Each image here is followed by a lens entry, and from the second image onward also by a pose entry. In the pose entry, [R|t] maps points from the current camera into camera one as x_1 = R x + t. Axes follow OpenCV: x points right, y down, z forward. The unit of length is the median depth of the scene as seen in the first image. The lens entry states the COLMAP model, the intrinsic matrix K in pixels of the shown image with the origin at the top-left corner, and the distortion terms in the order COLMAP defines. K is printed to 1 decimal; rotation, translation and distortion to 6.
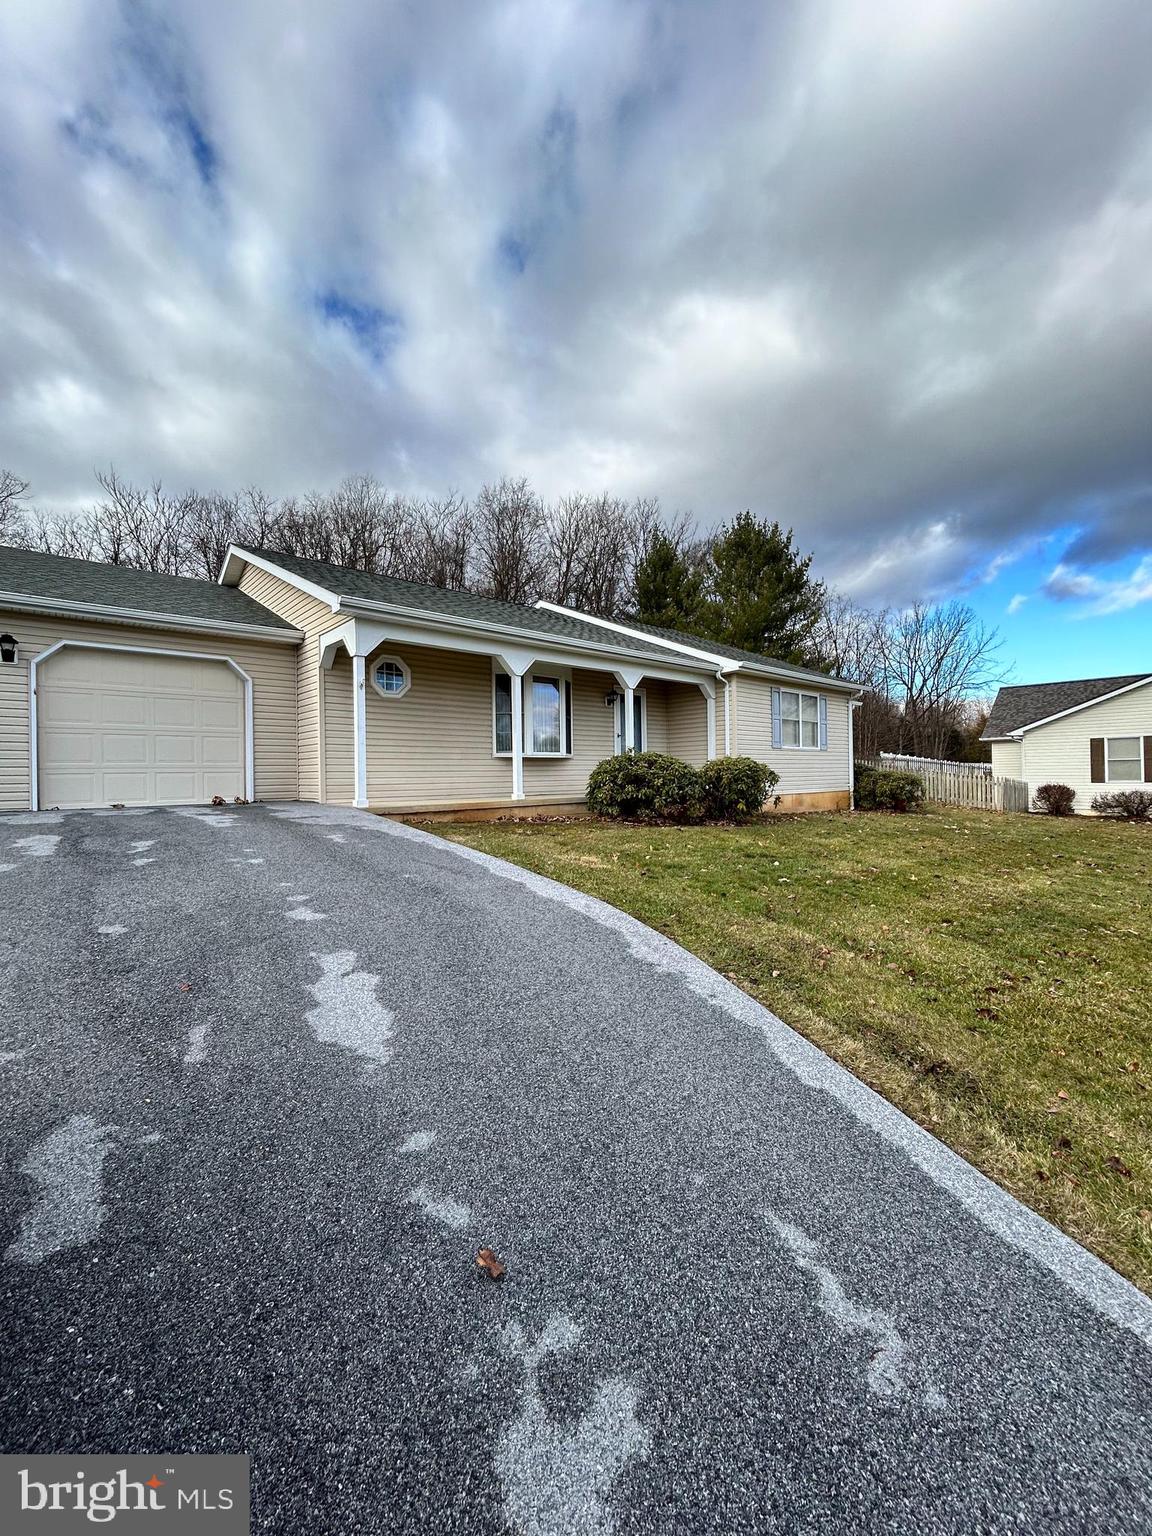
lens RADIAL K [[620.7, 0, 583.4], [0, 620.7, 768.9], [0, 0, 1]] dist [-0.002877, 0.001424]
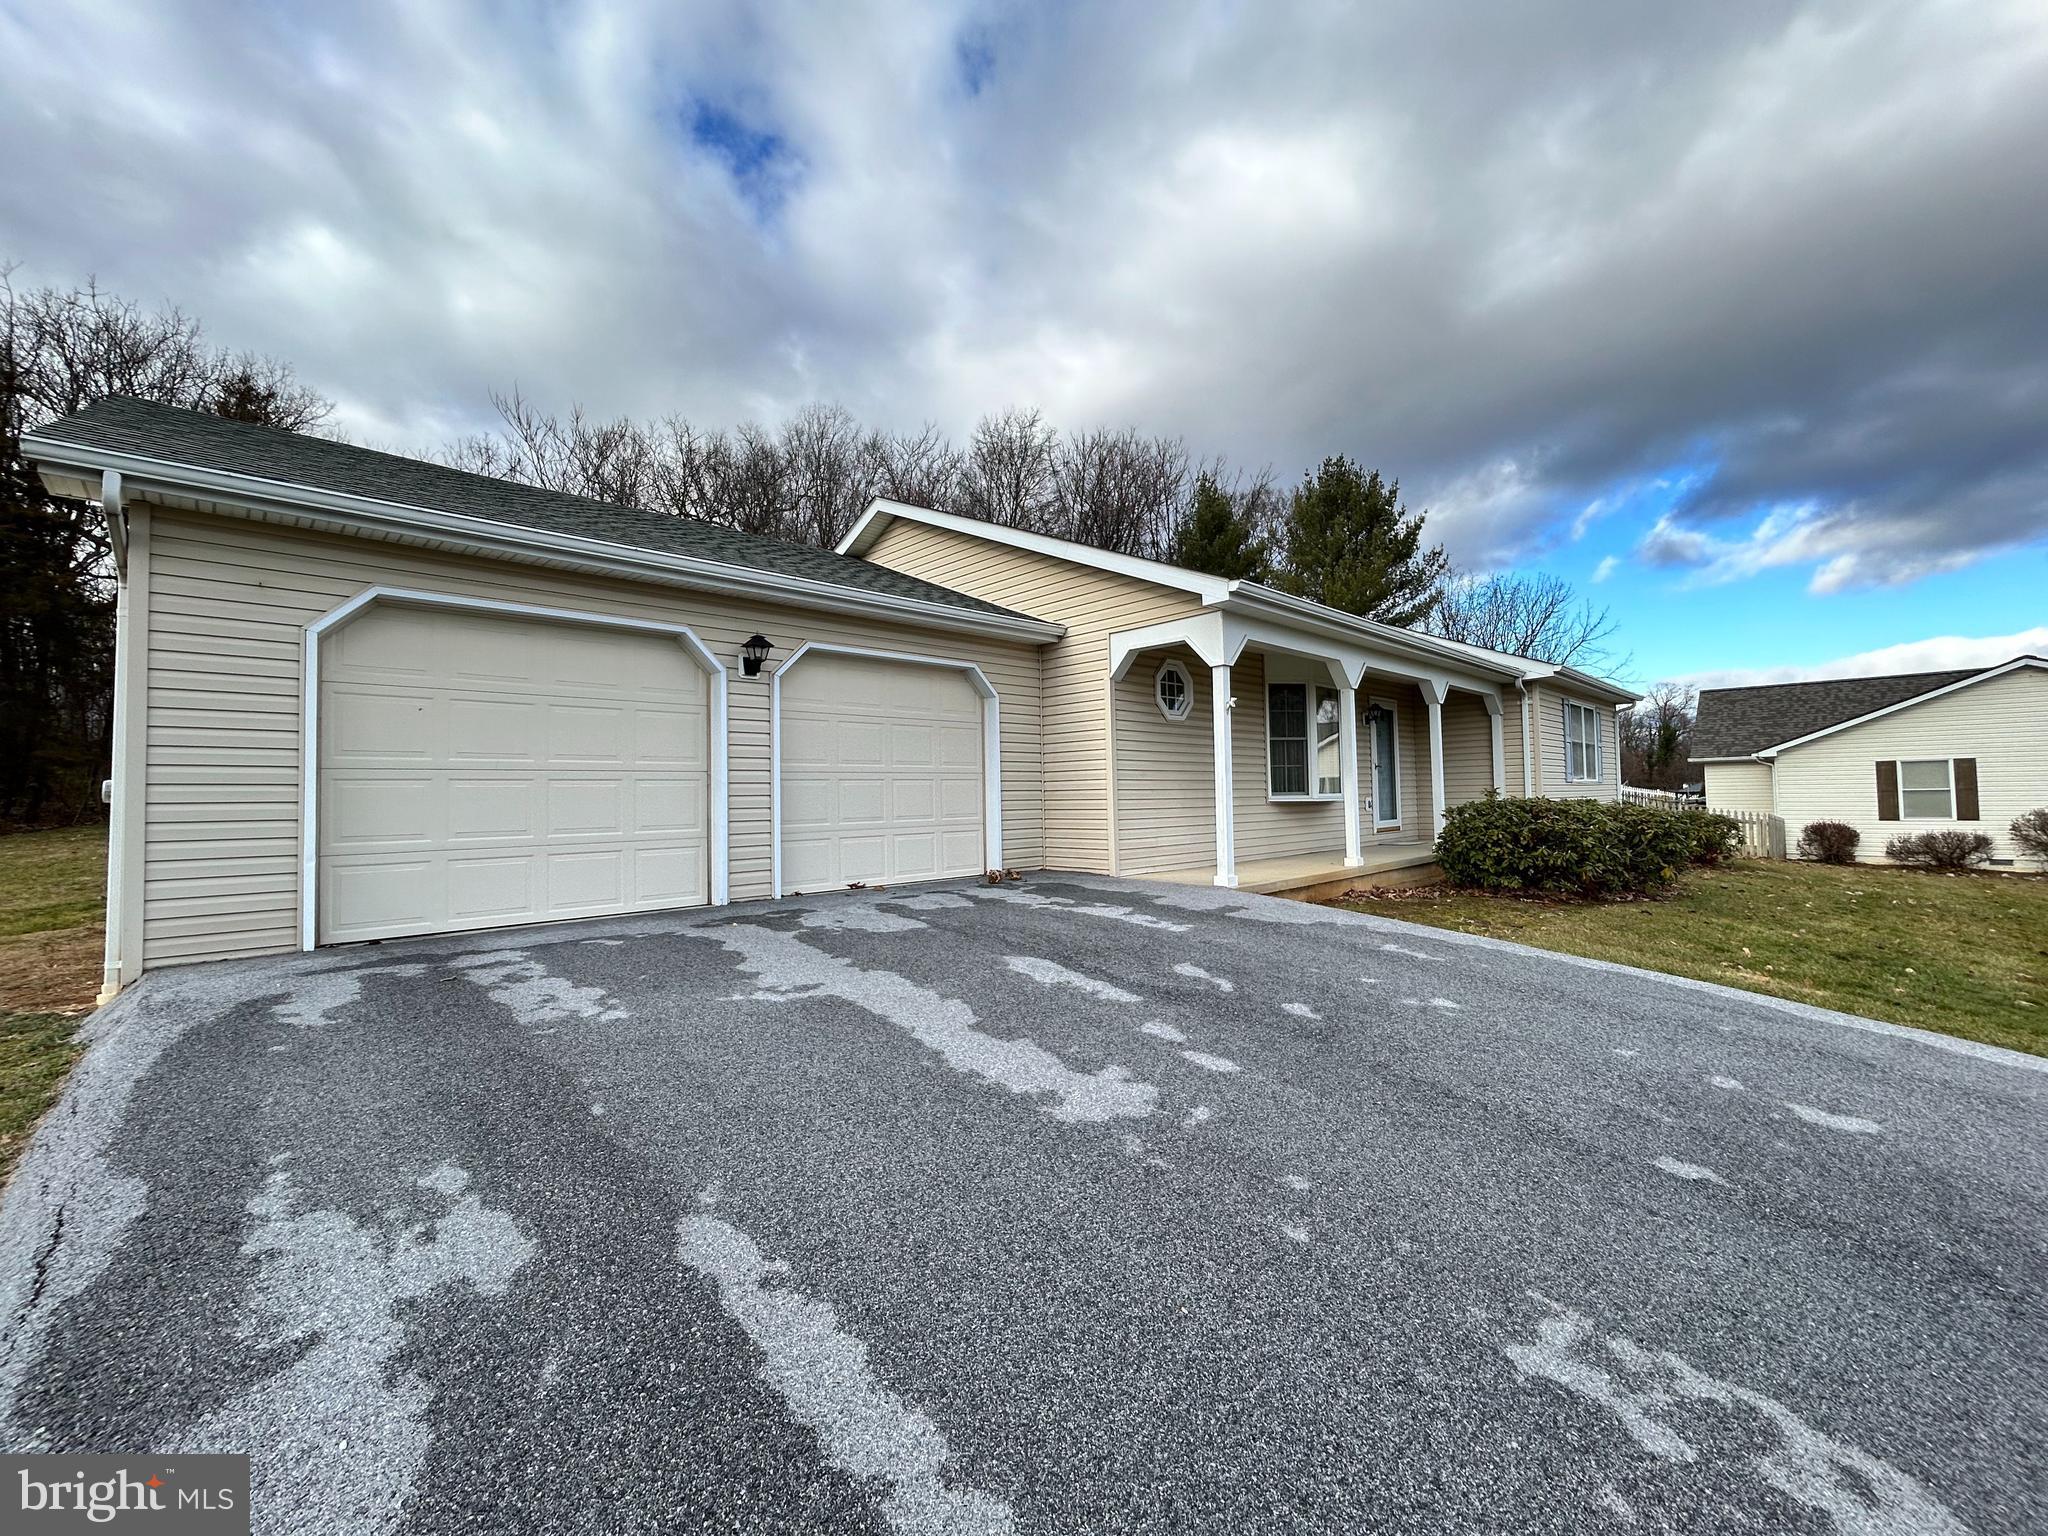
lens RADIAL K [[835.7, 0, 988.0], [0, 835.7, 821.8], [0, 0, 1]] dist [0.001503, 0.000909]
pose [[0.998798, -0.005521, 0.048705, -0.317103], [0.003455, 0.999094, 0.042407, -0.023654], [-0.048895, -0.042188, 0.997913, 0.037901]]
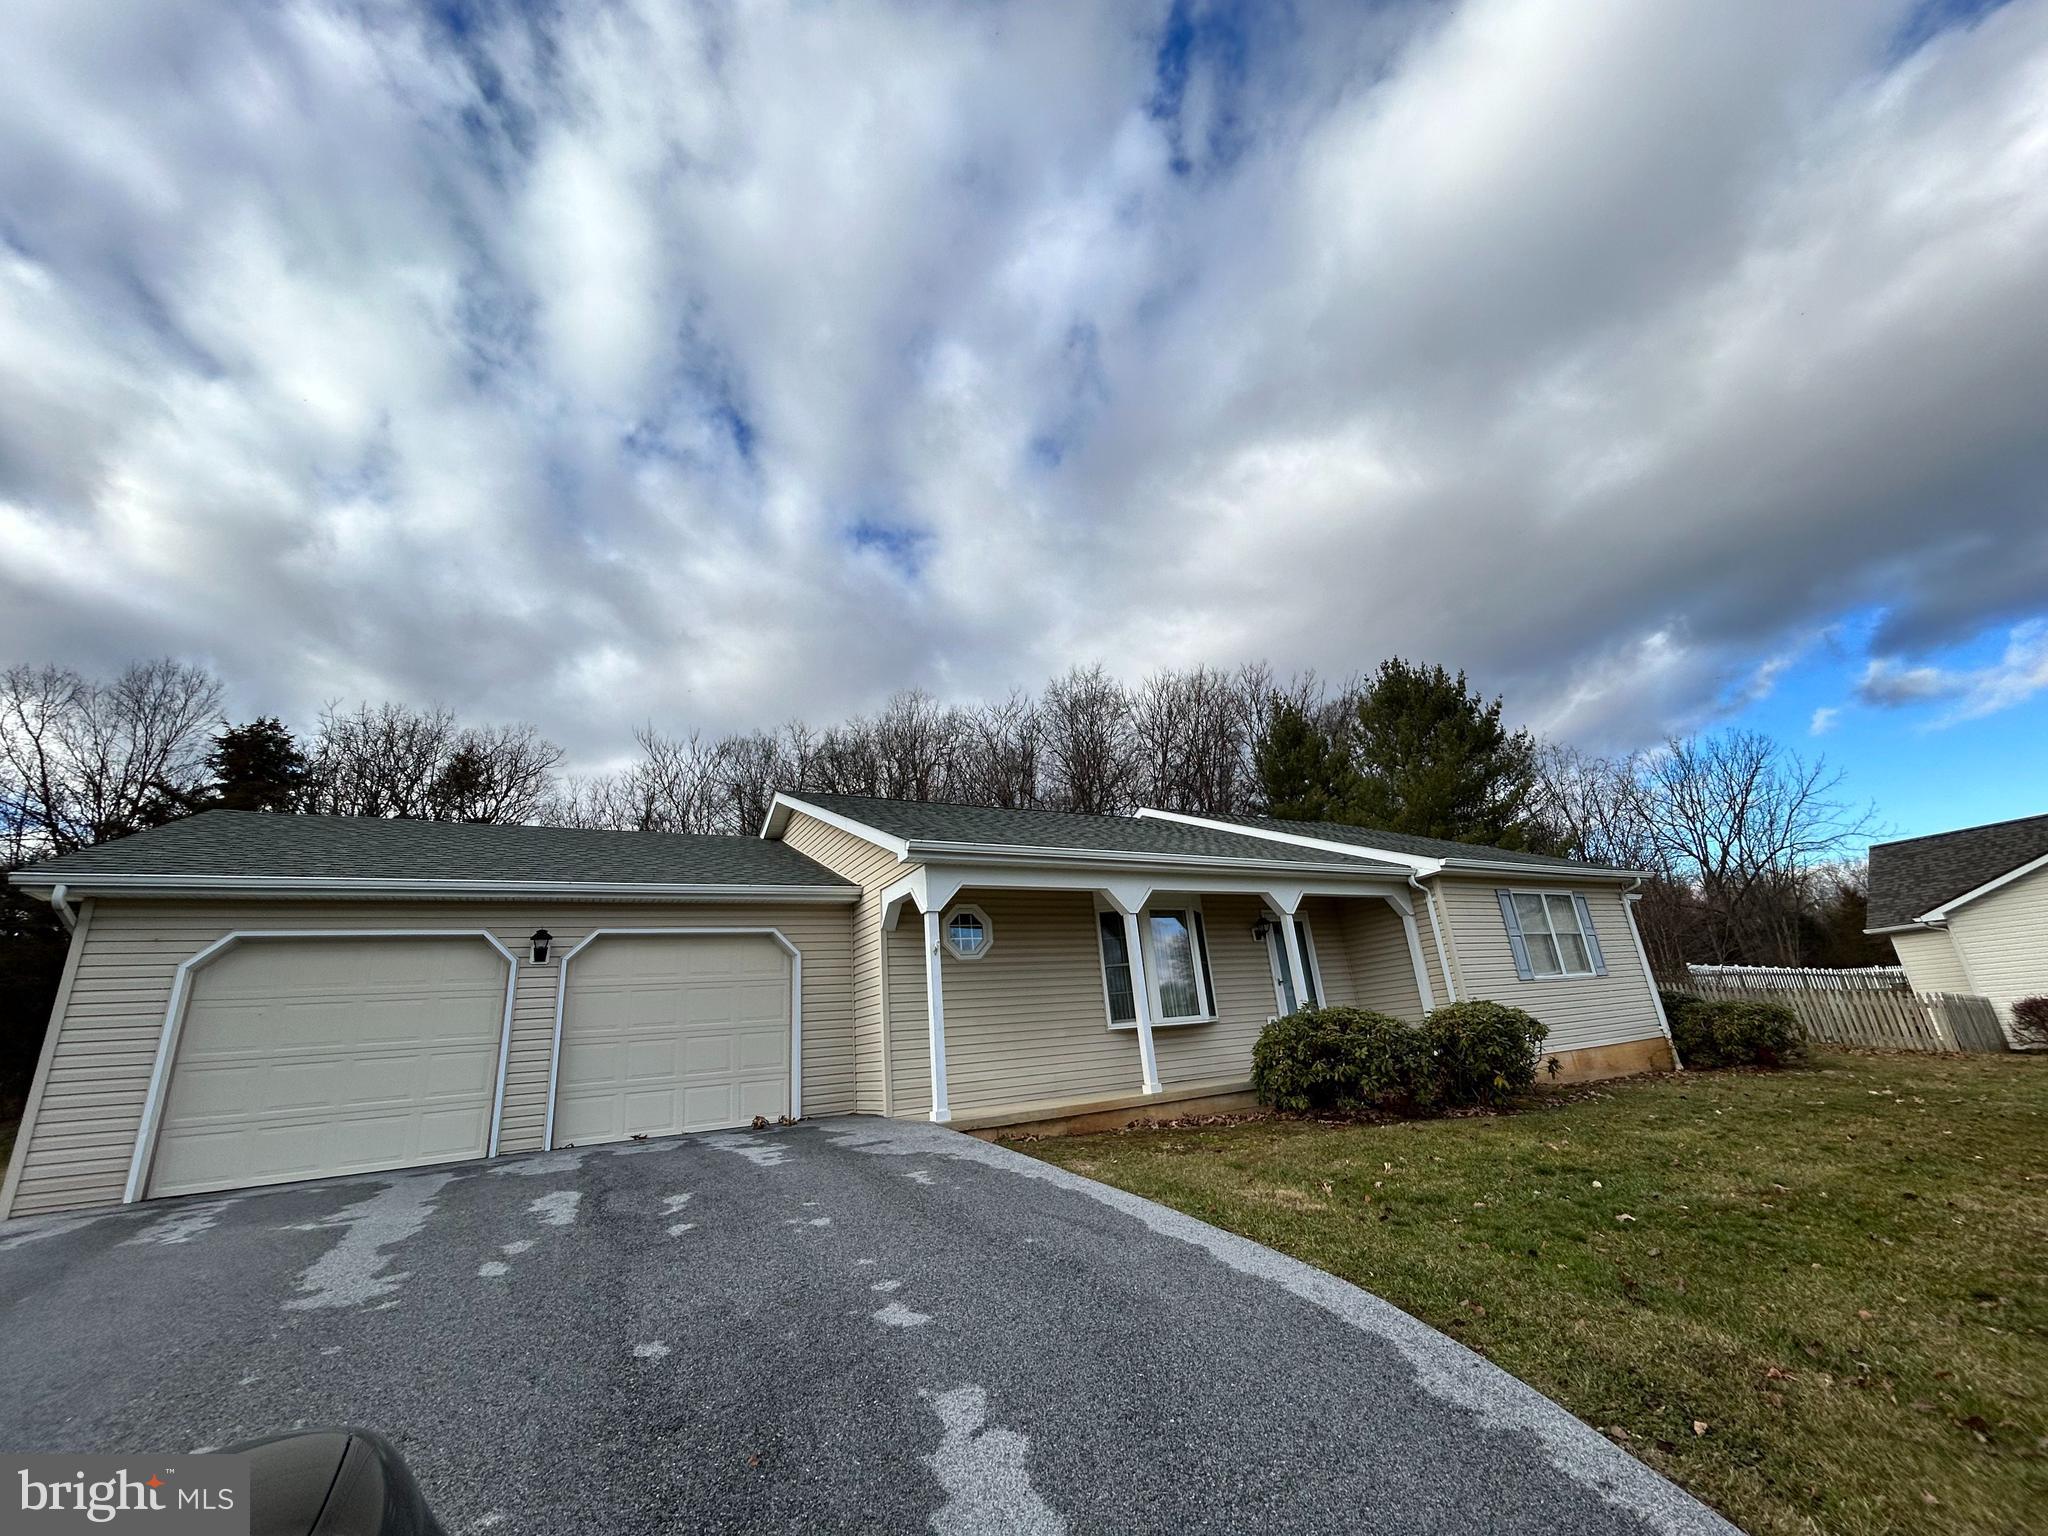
lens RADIAL K [[827.7, 0, 1035.0], [0, 827.7, 760.4], [0, 0, 1]] dist [-0.002877, 0.001424]
pose [[0.975671, -0.134985, -0.172759, -0.013315], [0.074207, 0.944802, -0.319128, -0.009295], [0.206301, 0.298544, 0.931832, -0.000937]]
